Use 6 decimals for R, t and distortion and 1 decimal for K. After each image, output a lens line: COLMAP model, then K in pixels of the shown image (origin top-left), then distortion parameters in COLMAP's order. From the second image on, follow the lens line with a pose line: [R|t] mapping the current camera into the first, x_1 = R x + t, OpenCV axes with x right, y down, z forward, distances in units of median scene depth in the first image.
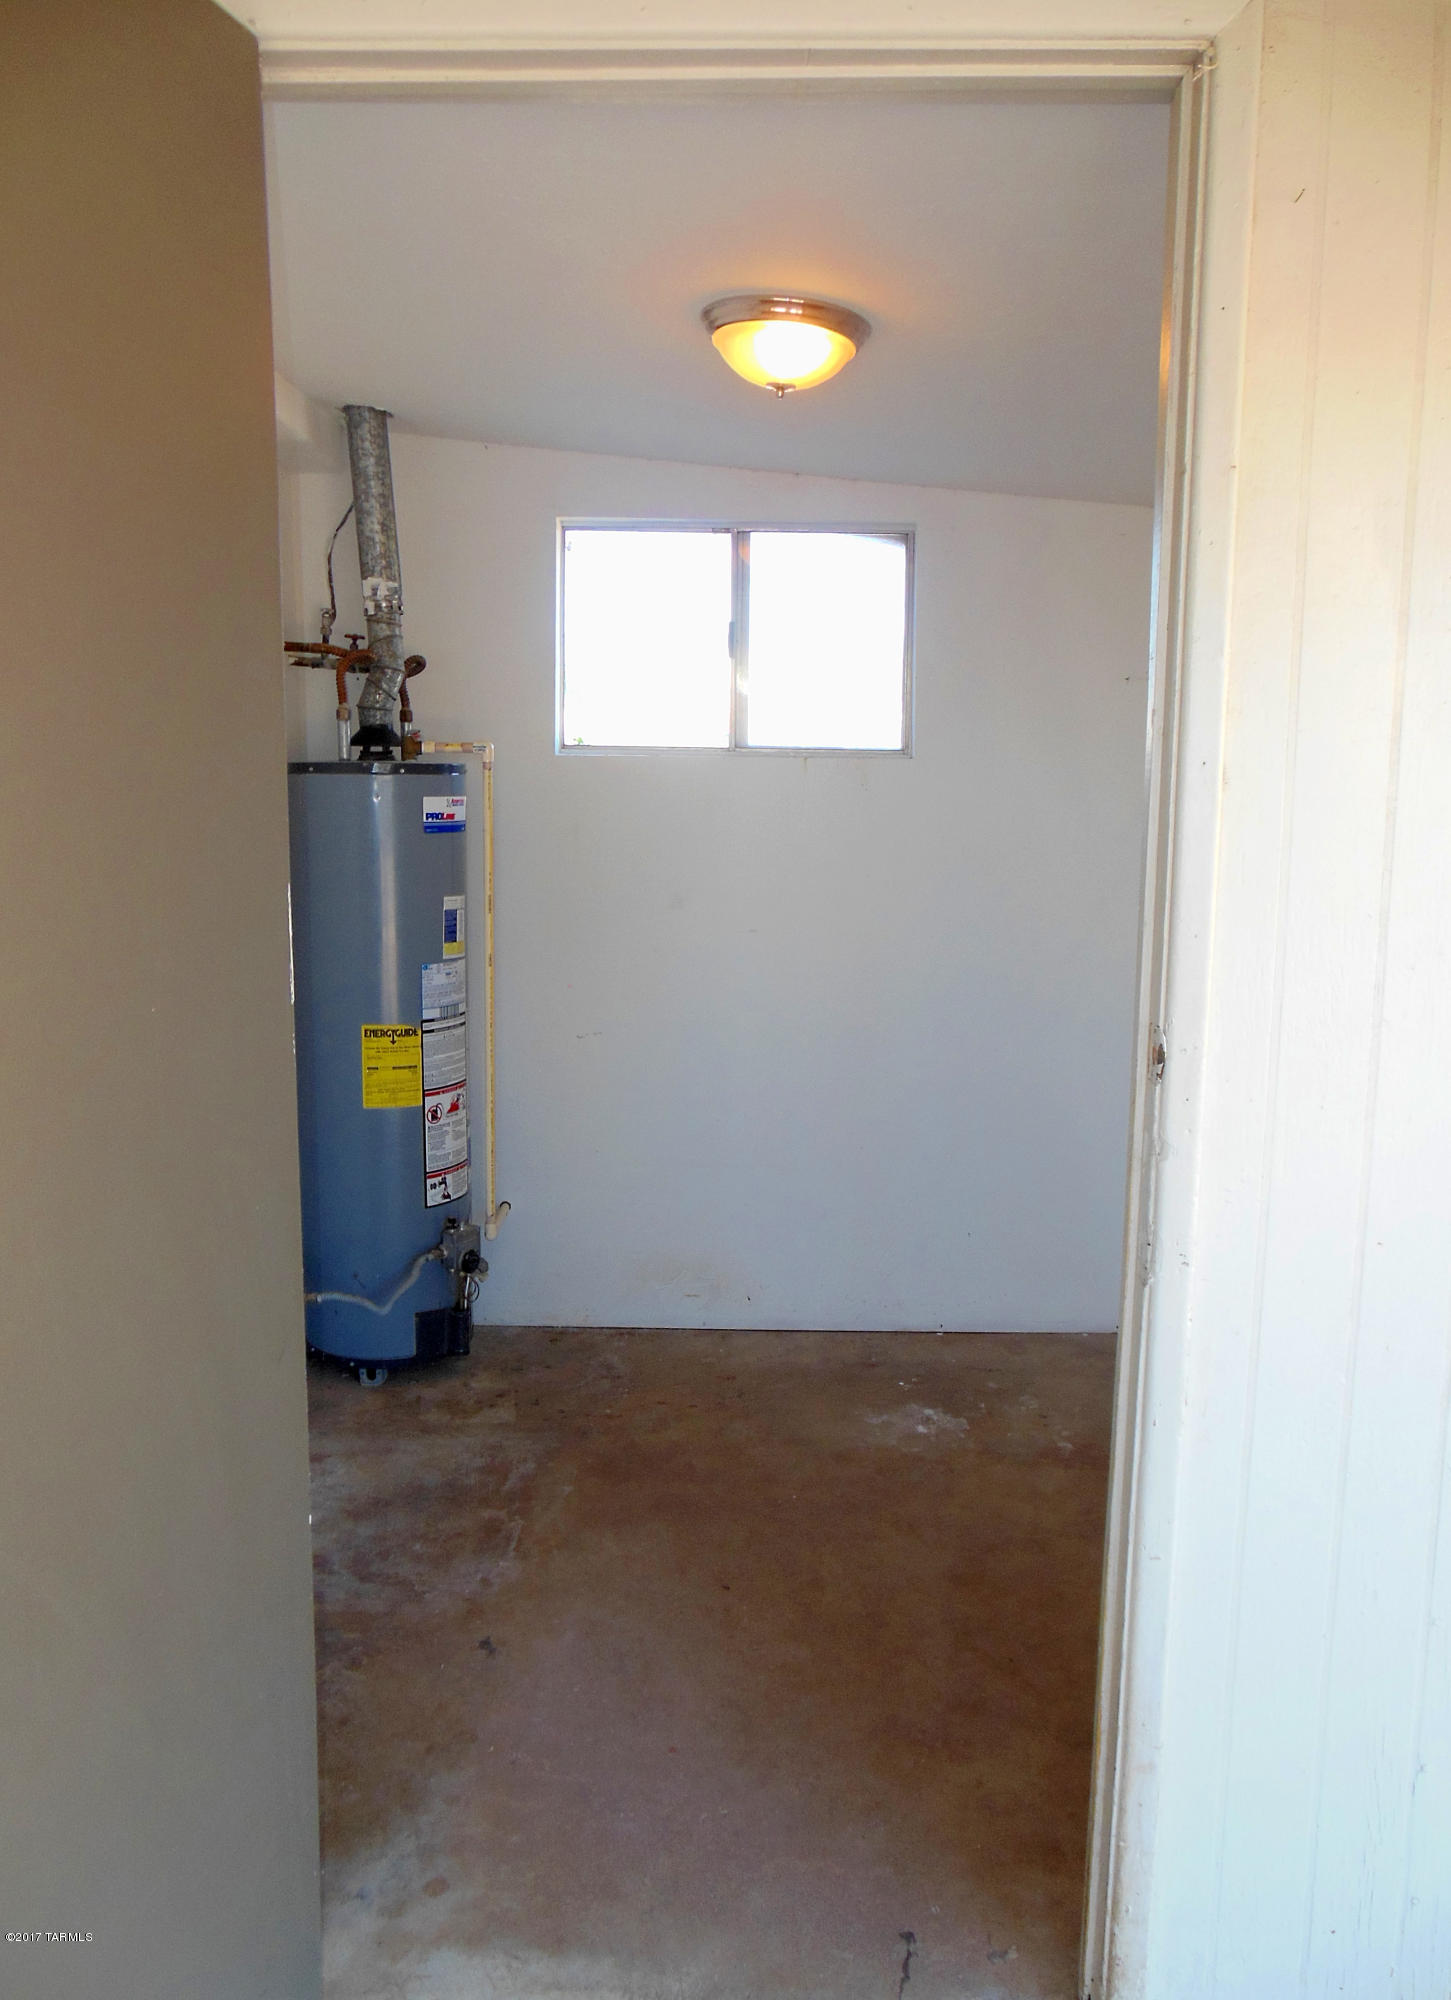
lens RADIAL K [[1605.8, 0, 712.1], [0, 1605.8, 992.0], [0, 0, 1]] dist [-0.039675, -0.000986]
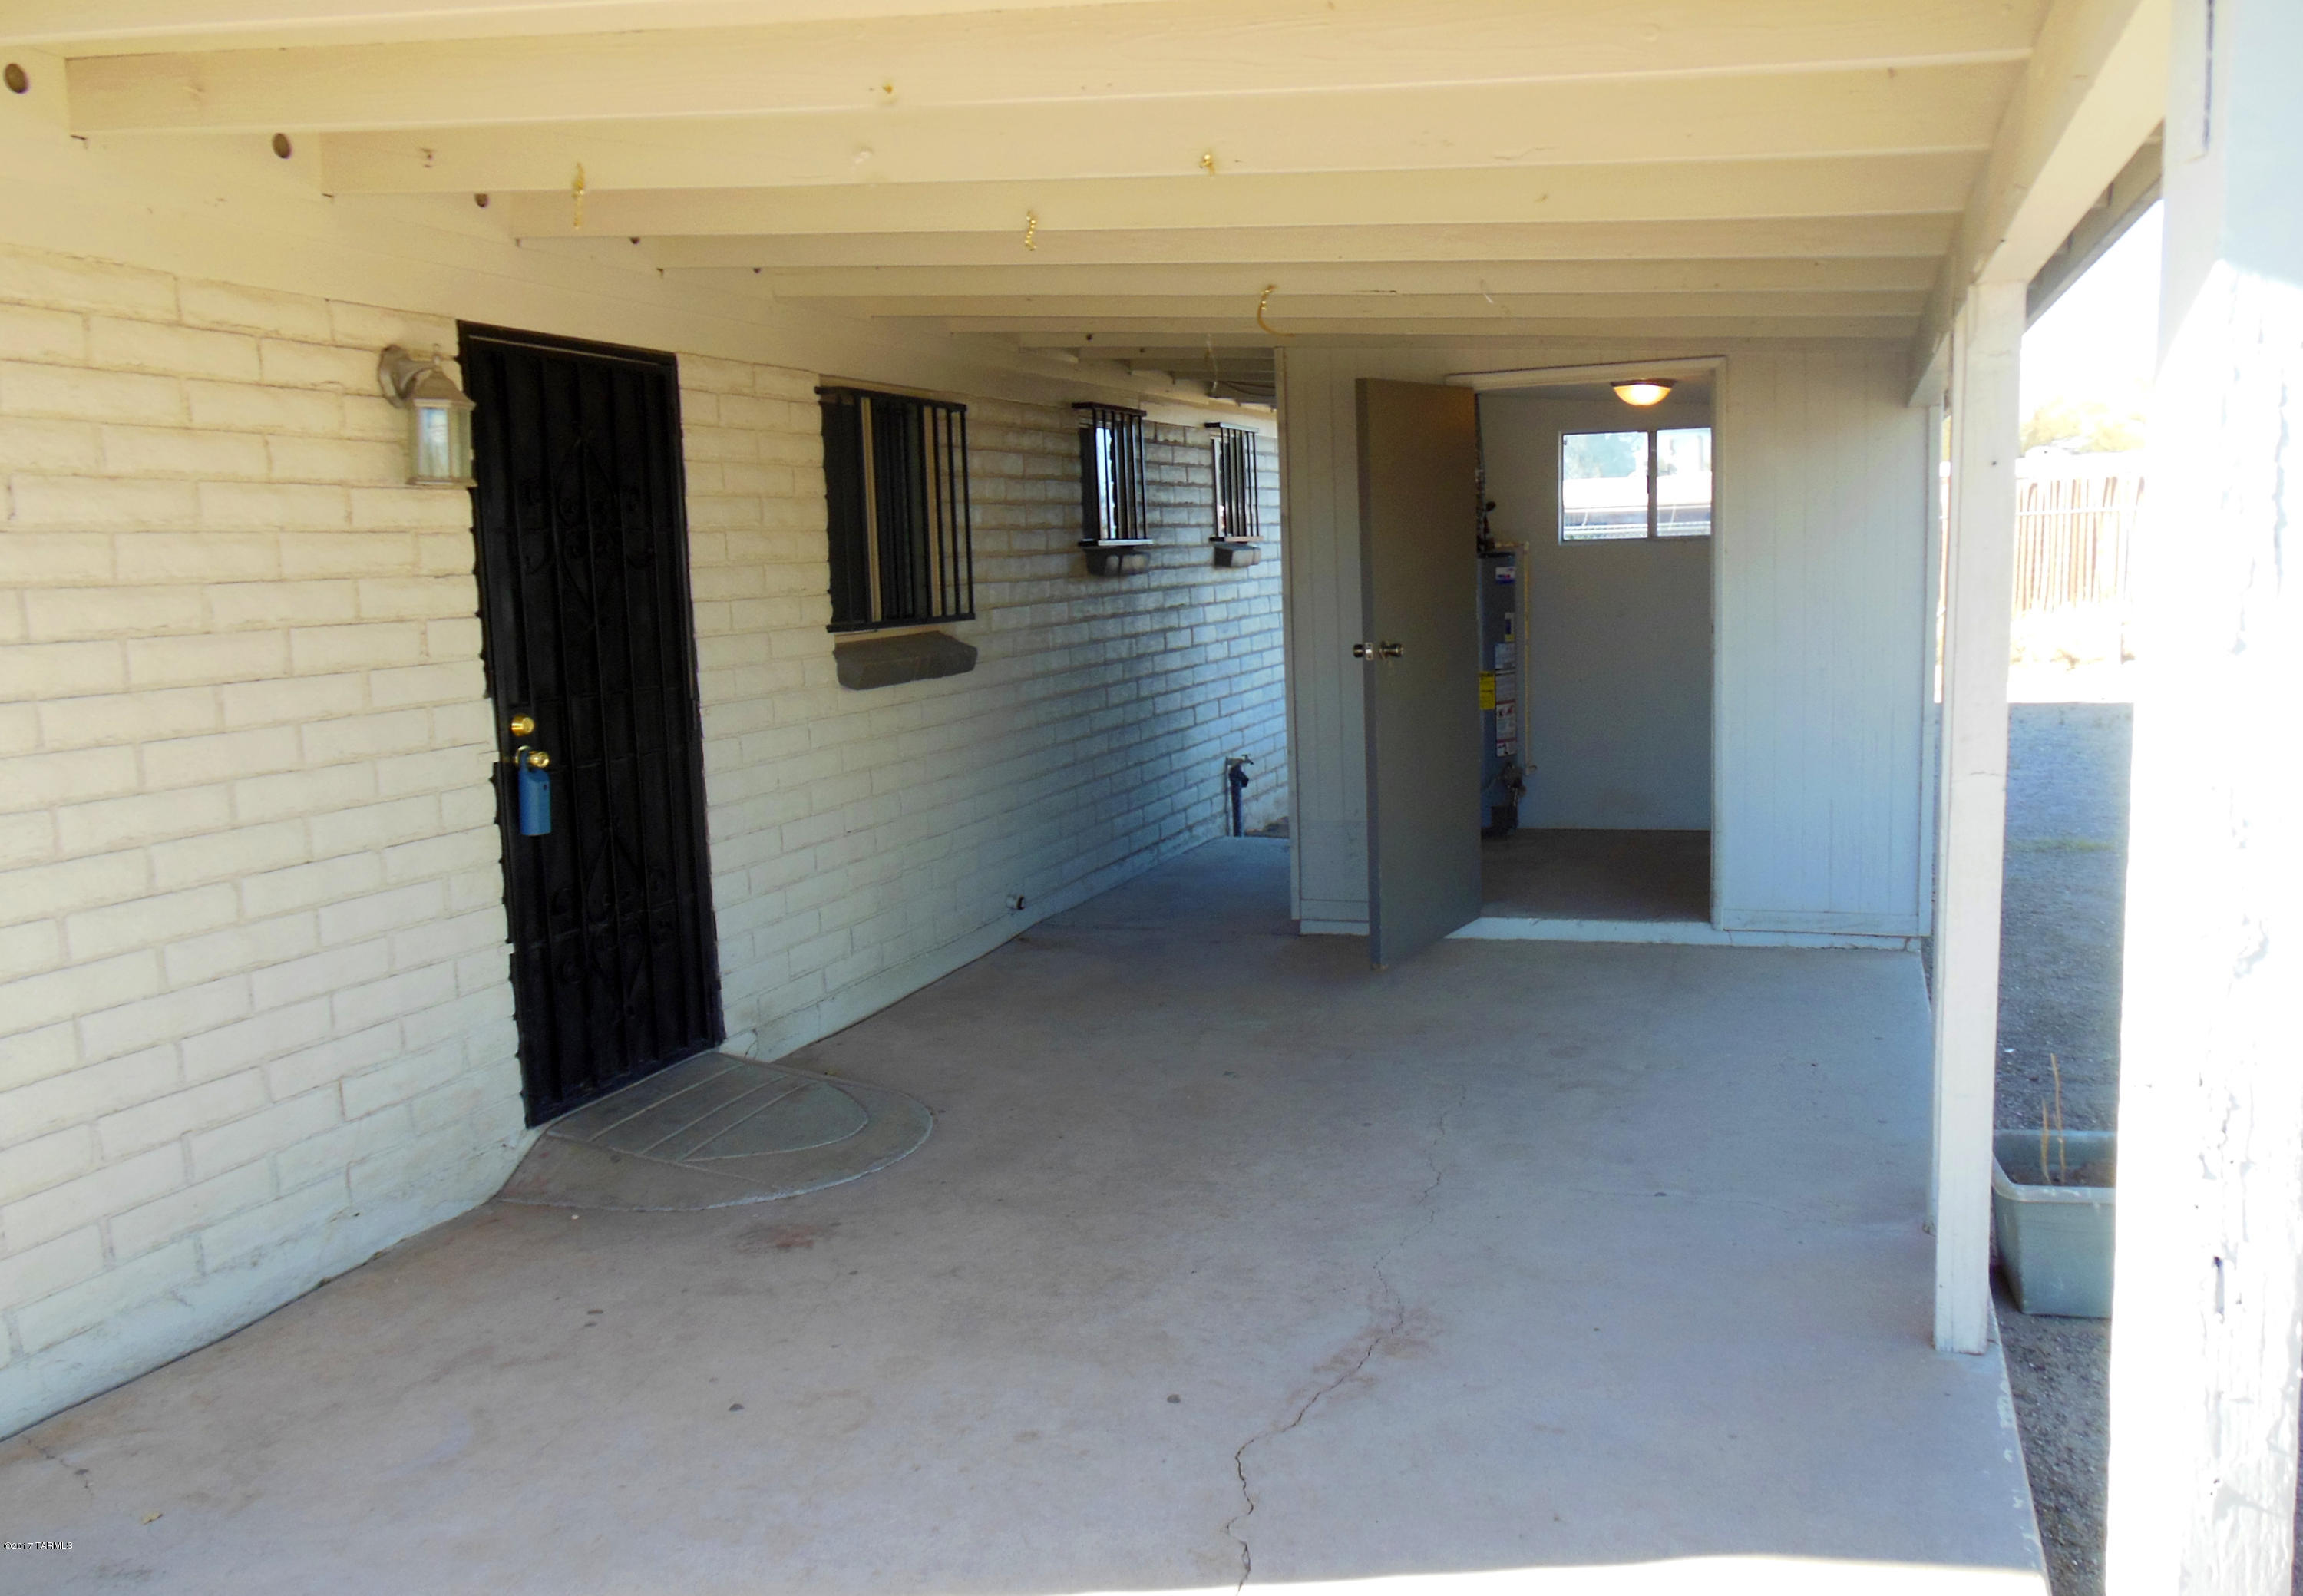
lens RADIAL K [[1772.1, 0, 1162.2], [0, 1772.1, 849.1], [0, 0, 1]] dist [-0.053998, 0.057033]
pose [[0.948111, 0.009532, -0.317796, 0.158210], [0.001564, 0.999398, 0.034644, 0.178082], [0.317935, -0.033344, 0.947526, -1.446808]]
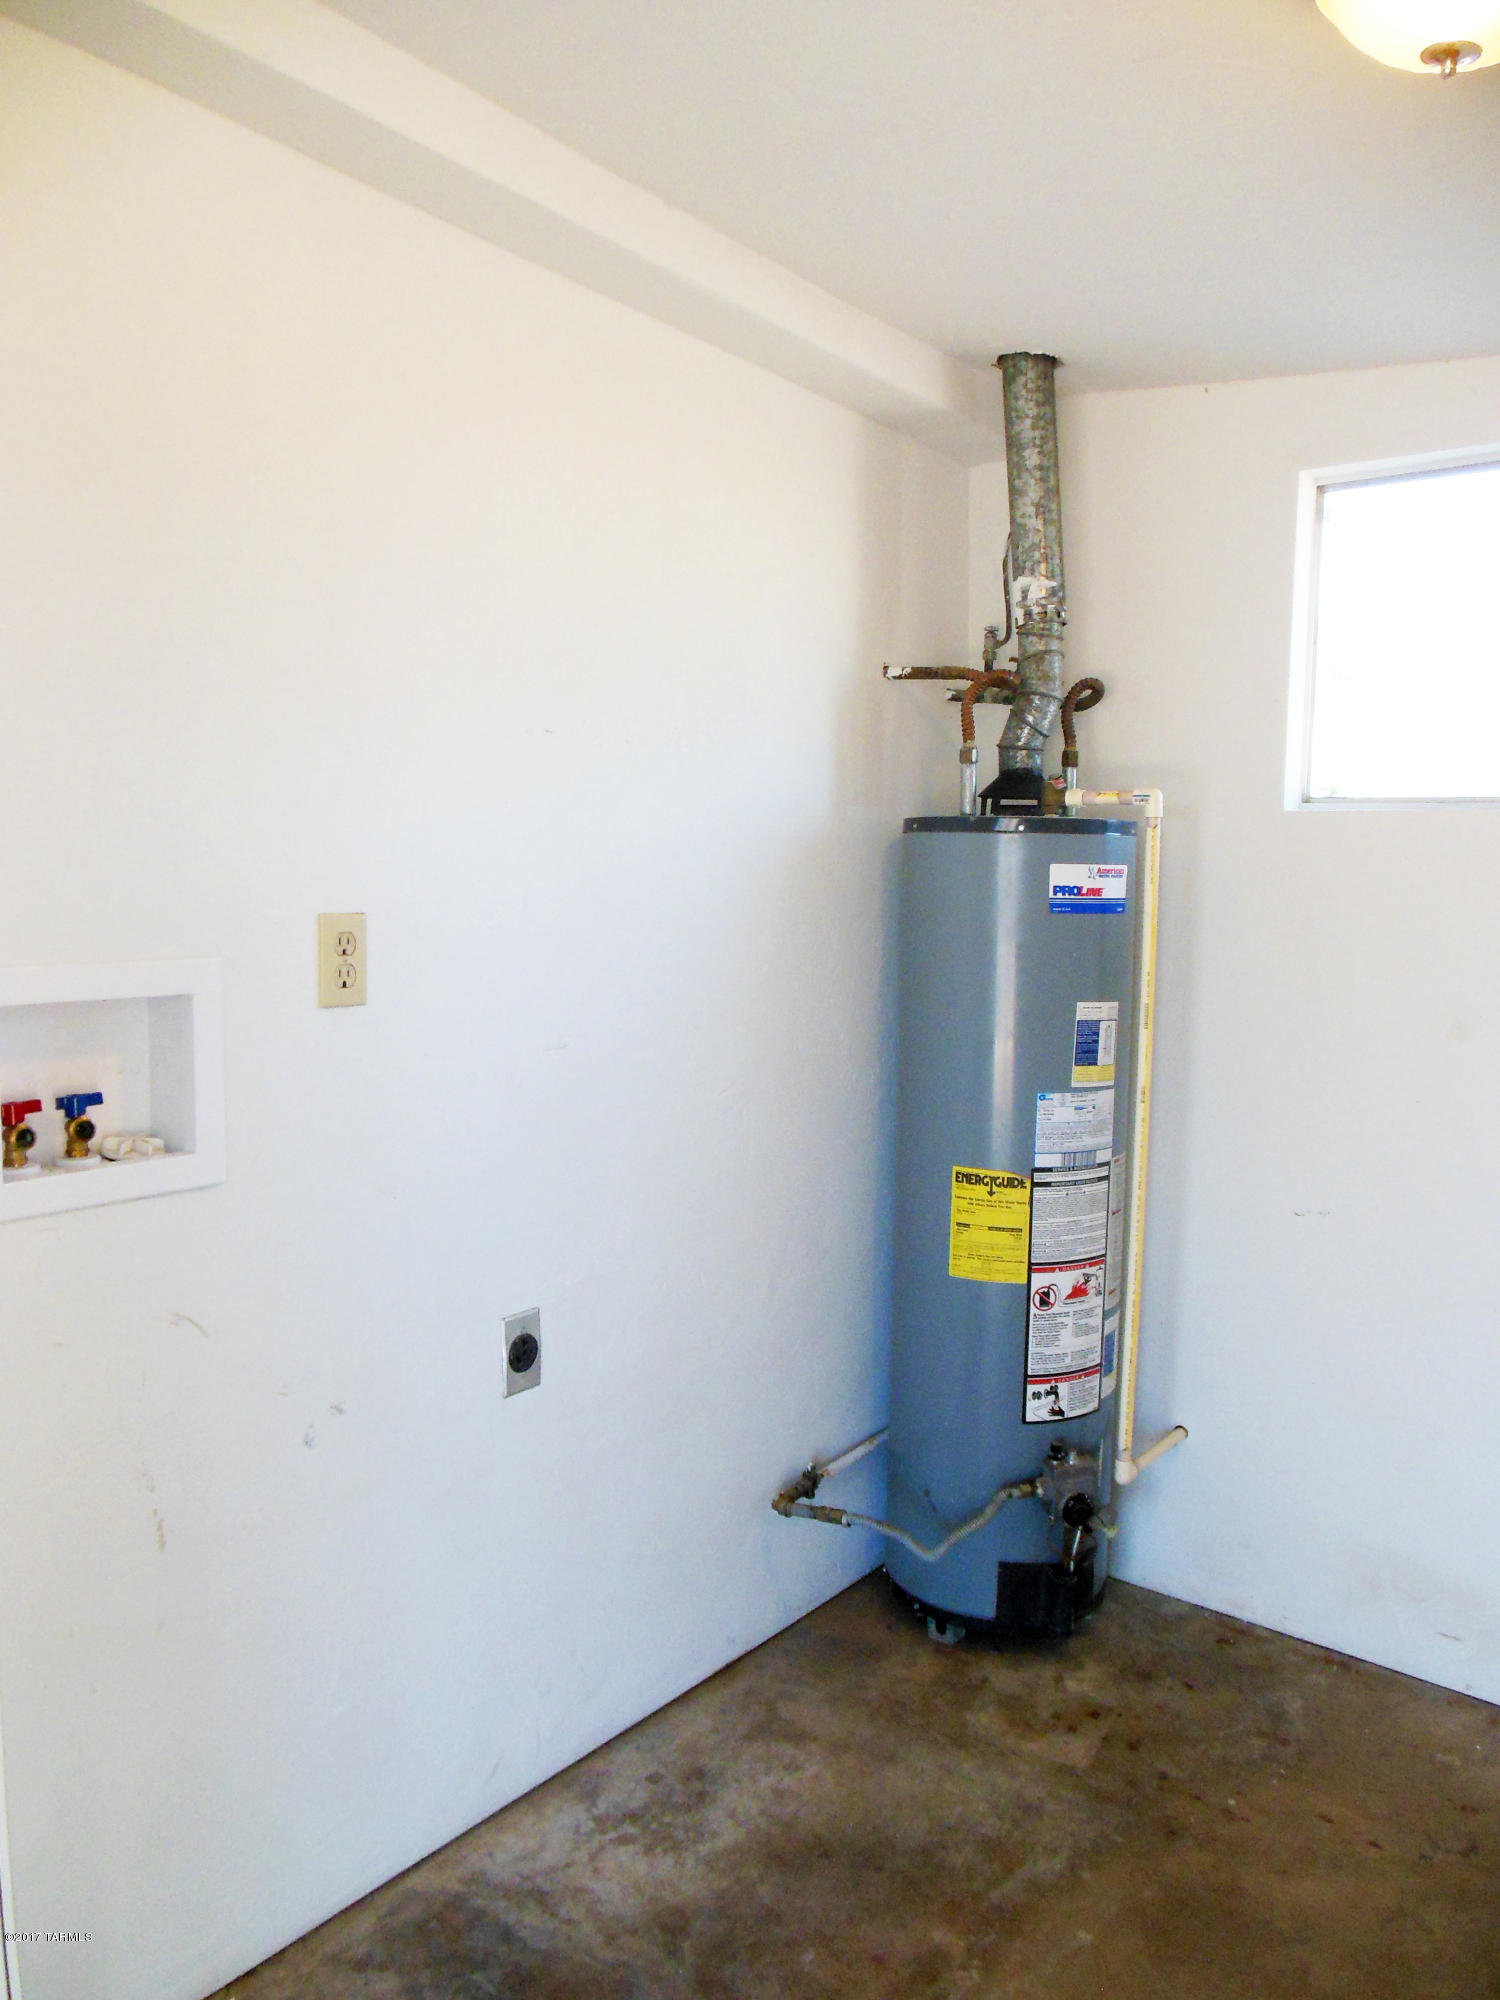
lens RADIAL K [[1518.8, 0, 730.2], [0, 1518.8, 988.9], [0, 0, 1]] dist [-0.062893, 0.085308]
pose [[0.793042, 0.057496, -0.606447, 0.122646], [-0.090047, 0.995664, -0.023356, -0.034916], [0.602475, 0.073131, 0.794781, 0.359112]]
